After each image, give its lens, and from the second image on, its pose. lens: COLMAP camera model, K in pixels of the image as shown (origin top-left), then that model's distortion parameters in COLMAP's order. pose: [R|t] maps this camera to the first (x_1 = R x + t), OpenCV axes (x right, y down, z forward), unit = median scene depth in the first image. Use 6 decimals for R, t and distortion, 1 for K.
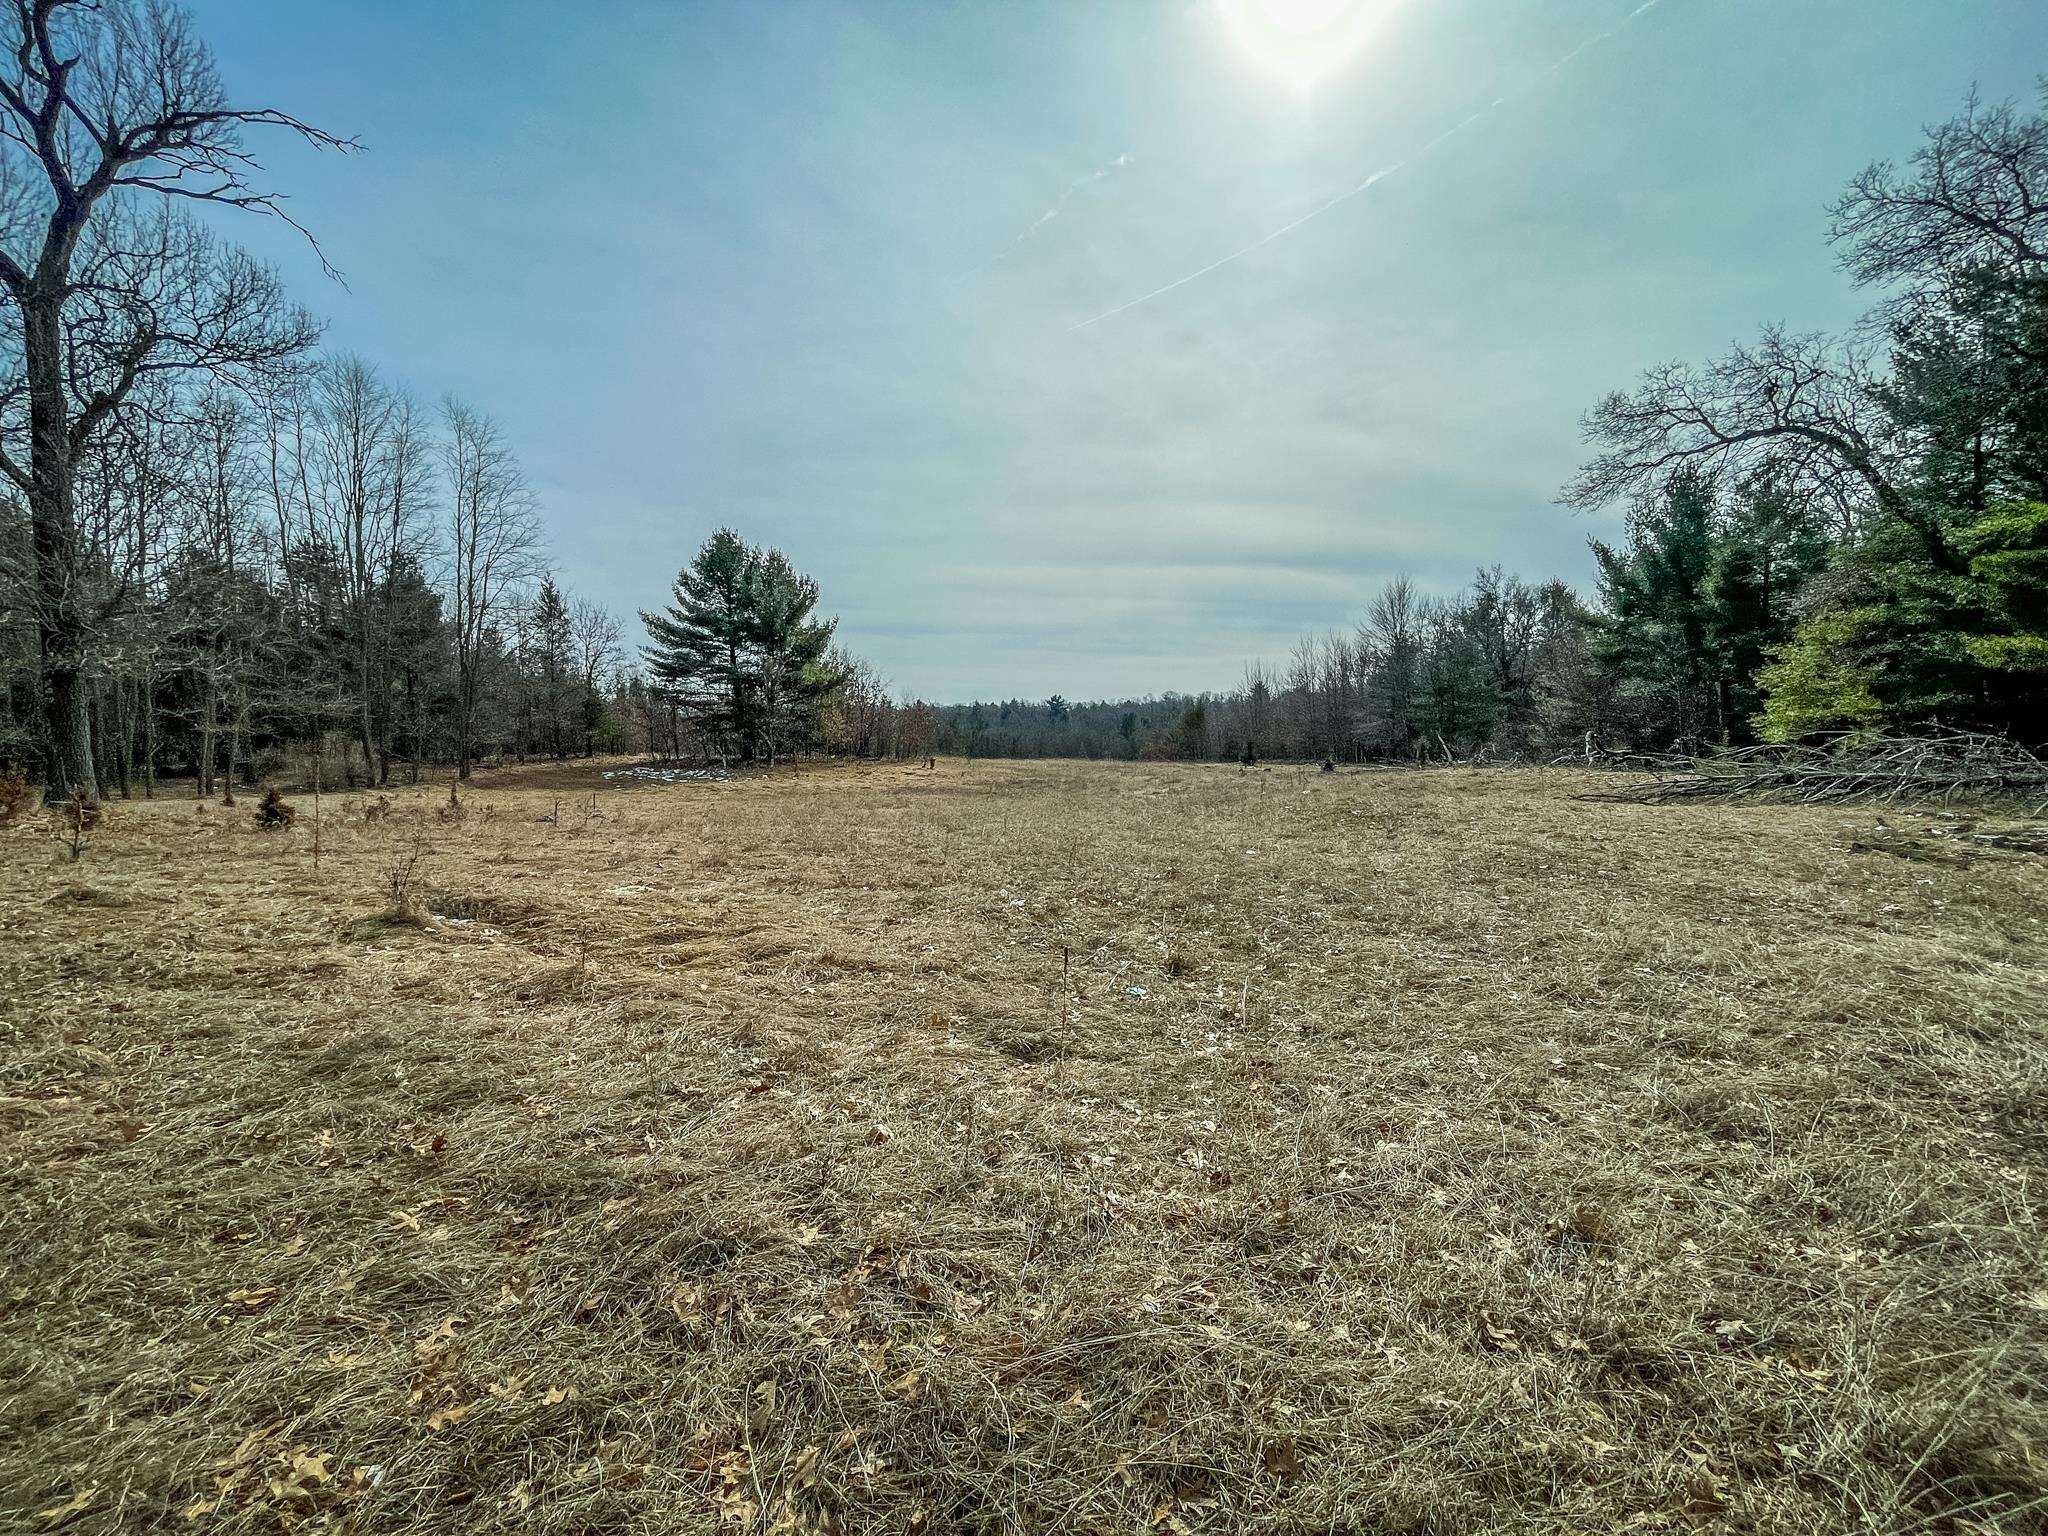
lens RADIAL K [[819.2, 0, 1027.6], [0, 819.2, 770.6], [0, 0, 1]] dist [-0.011912, 0.000158]
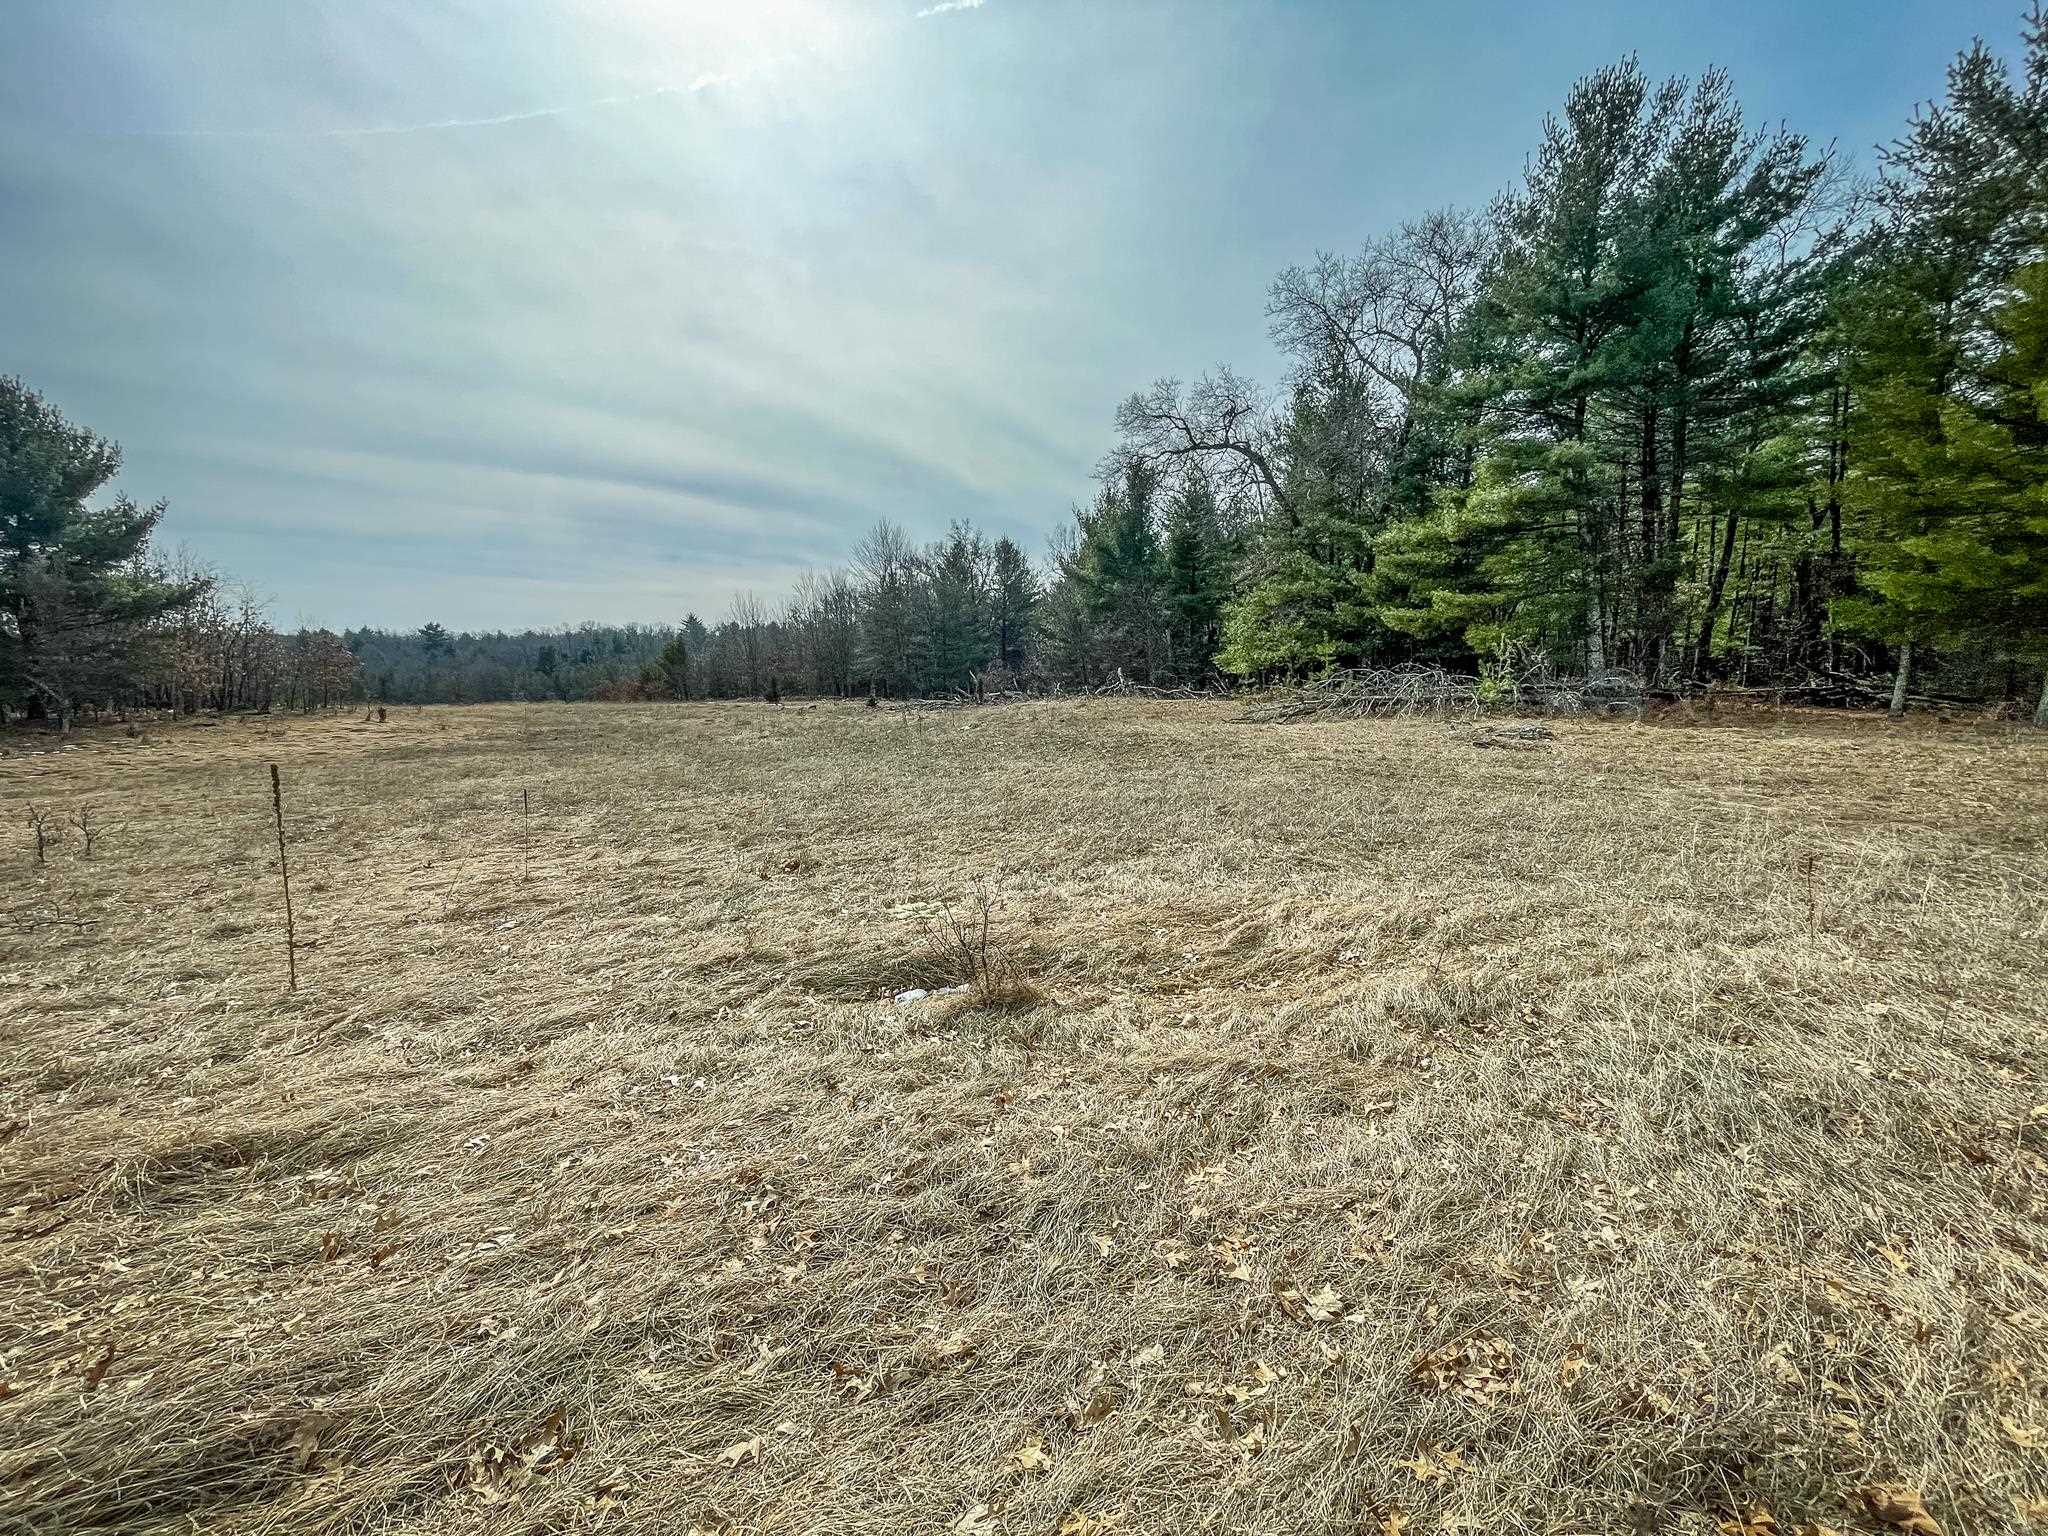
lens RADIAL K [[819.2, 0, 1023.4], [0, 819.2, 771.0], [0, 0, 1]] dist [-0.011912, 0.000158]
pose [[0.784292, -0.084106, 0.614665, -0.108527], [0.034692, 0.995163, 0.091904, -0.005470], [-0.619422, -0.050756, 0.783416, 0.045785]]
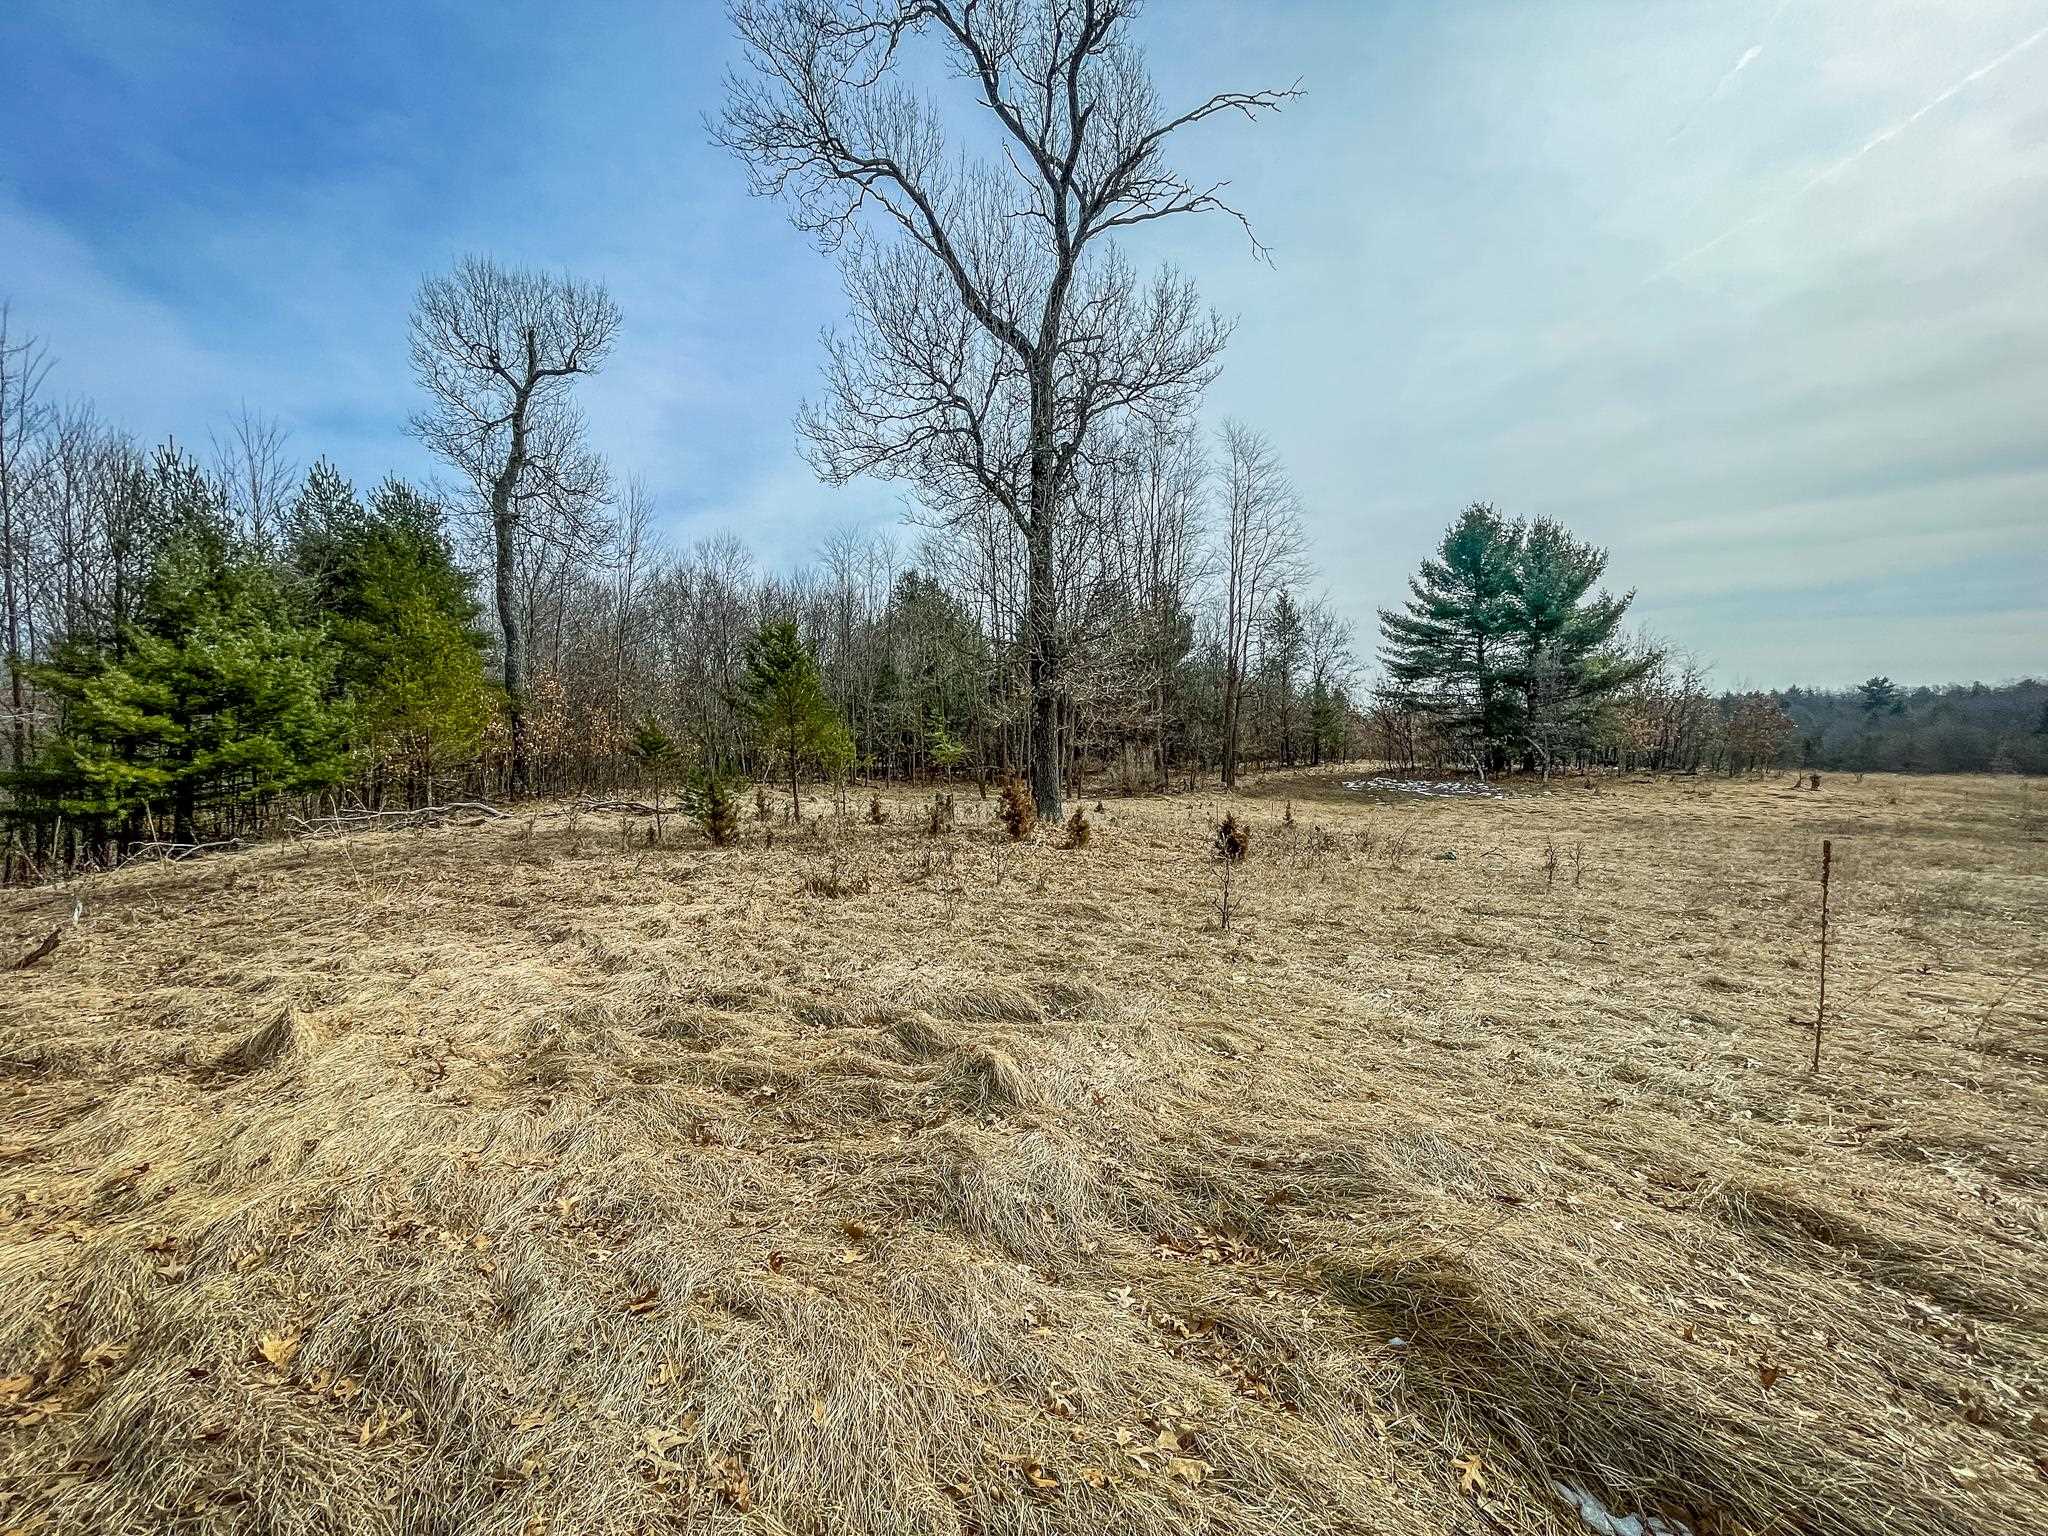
lens RADIAL K [[819.2, 0, 1021.1], [0, 819.2, 768.2], [0, 0, 1]] dist [-0.011912, 0.000158]
pose [[0.722218, 0.016846, -0.691461, -0.117682], [-0.021752, 0.999762, 0.001638, -0.006611], [0.691324, 0.013857, 0.722412, 0.042880]]
